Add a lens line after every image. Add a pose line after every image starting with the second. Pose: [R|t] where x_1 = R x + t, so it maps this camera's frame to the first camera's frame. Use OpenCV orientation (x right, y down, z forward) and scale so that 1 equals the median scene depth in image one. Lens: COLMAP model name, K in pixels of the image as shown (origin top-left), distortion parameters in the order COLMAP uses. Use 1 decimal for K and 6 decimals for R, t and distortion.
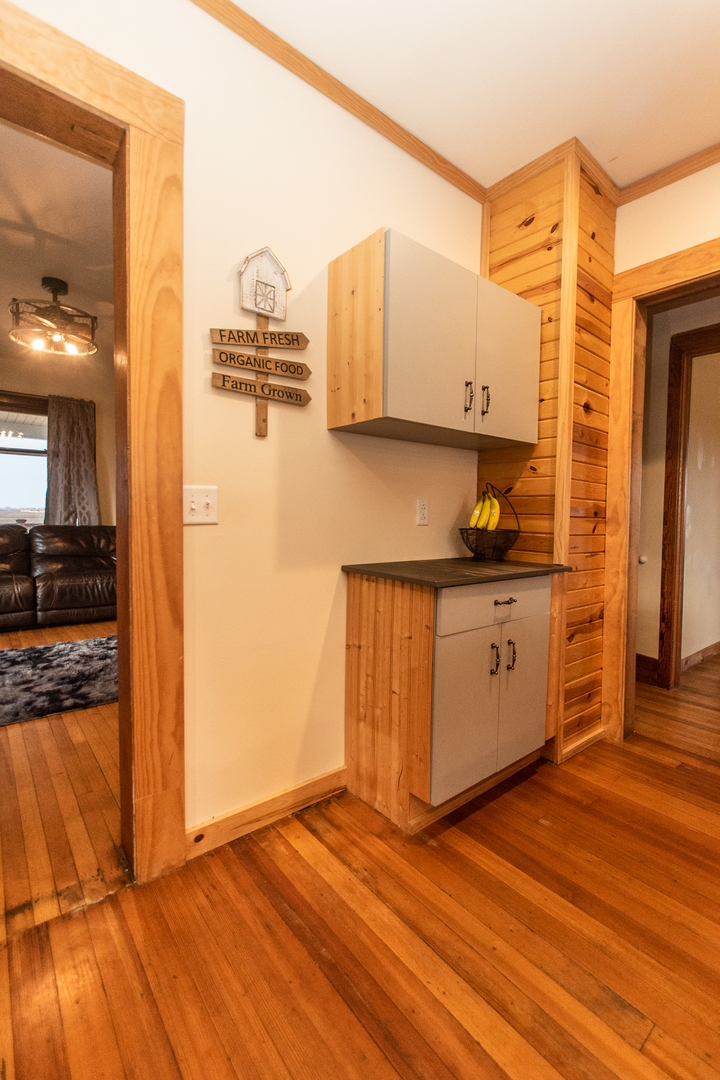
lens RADIAL K [[475.5, 0, 357.6], [0, 475.5, 539.9], [0, 0, 1]] dist [-0.007137, 0.003517]
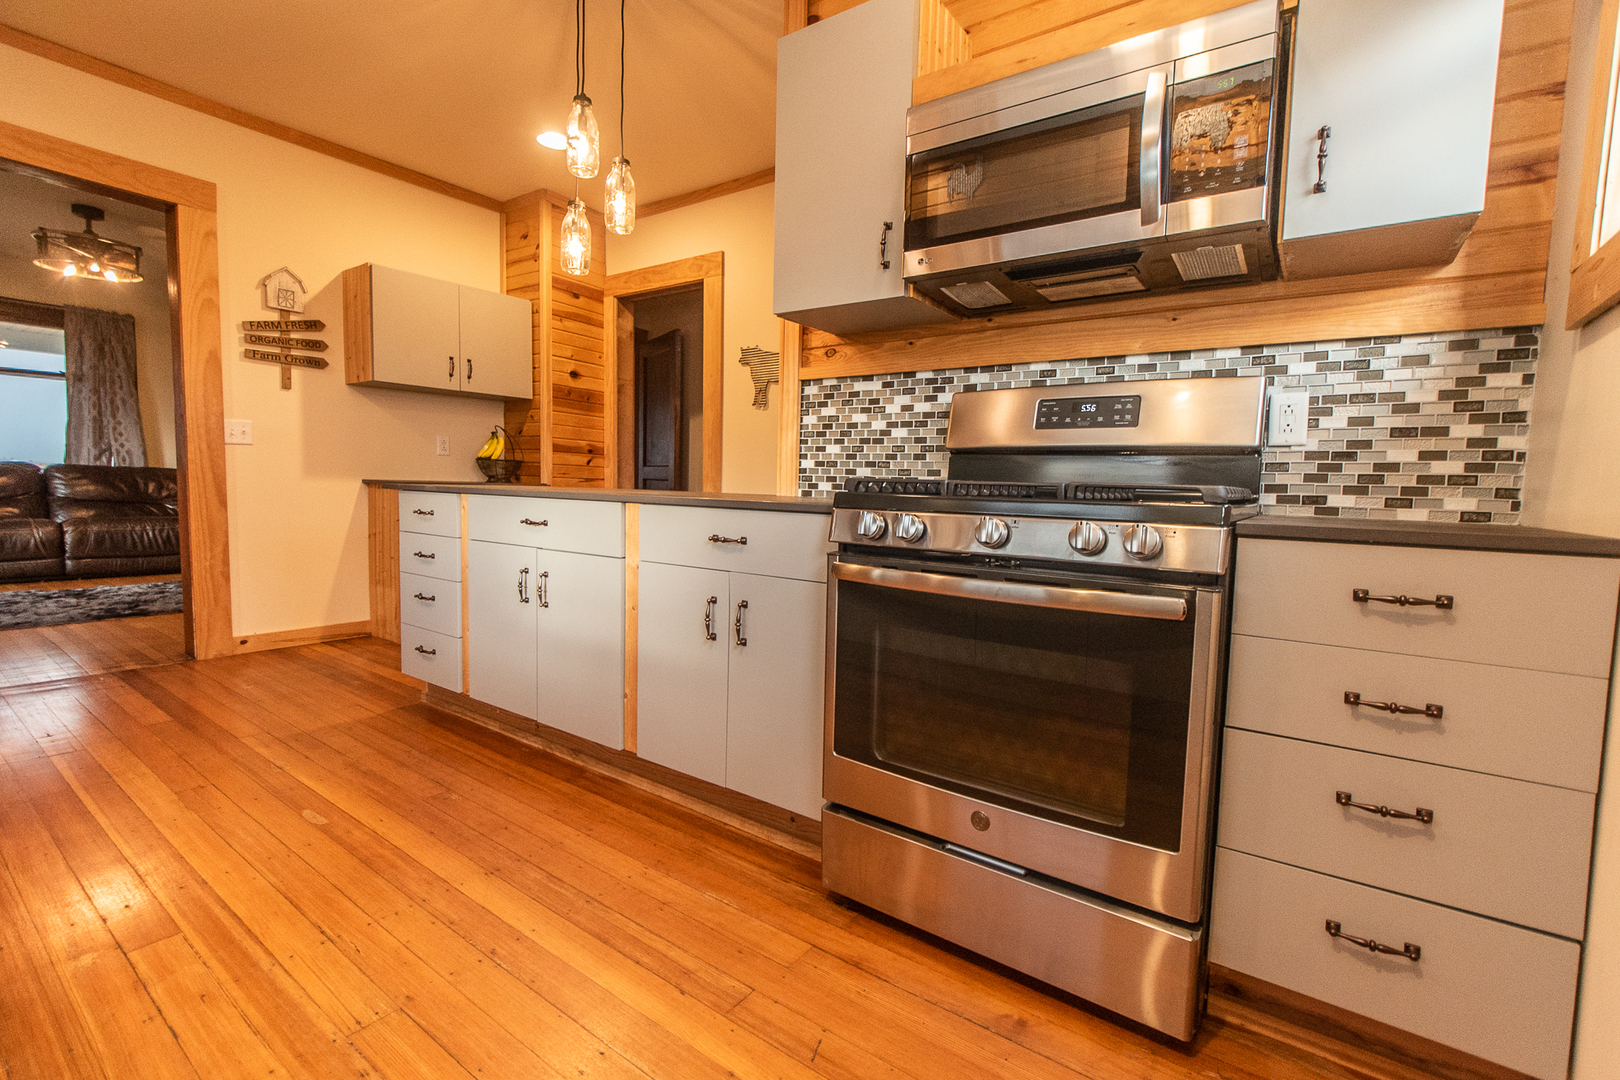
lens RADIAL K [[713.2, 0, 816.2], [0, 713.2, 544.6], [0, 0, 1]] dist [-0.007137, 0.003517]
pose [[0.963622, -0.010200, 0.267076, 0.487078], [0.001006, 0.999403, 0.034537, 0.122280], [-0.267269, -0.033012, 0.963056, -0.993185]]
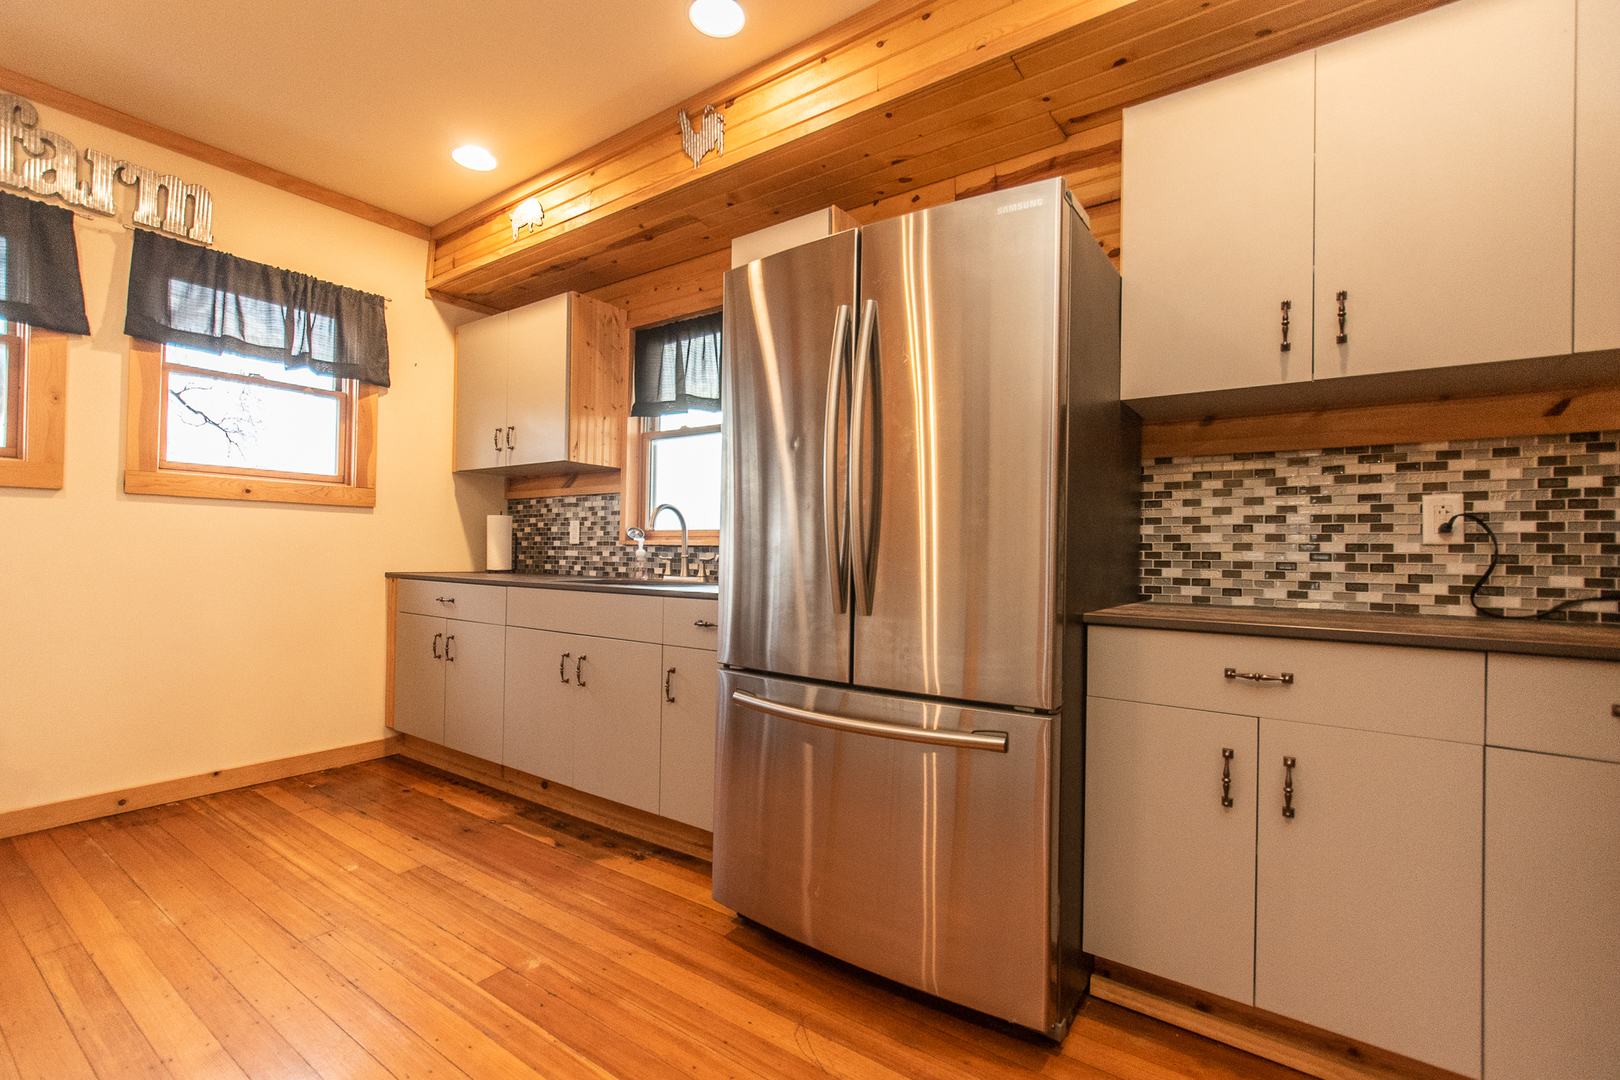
lens RADIAL K [[713.2, 0, 808.0], [0, 713.2, 543.4], [0, 0, 1]] dist [-0.007137, 0.003517]
pose [[-0.962867, -0.027834, -0.268539, 0.077103], [-0.038231, 0.998705, 0.033564, 0.015970], [0.267257, 0.042584, -0.962684, 0.274109]]
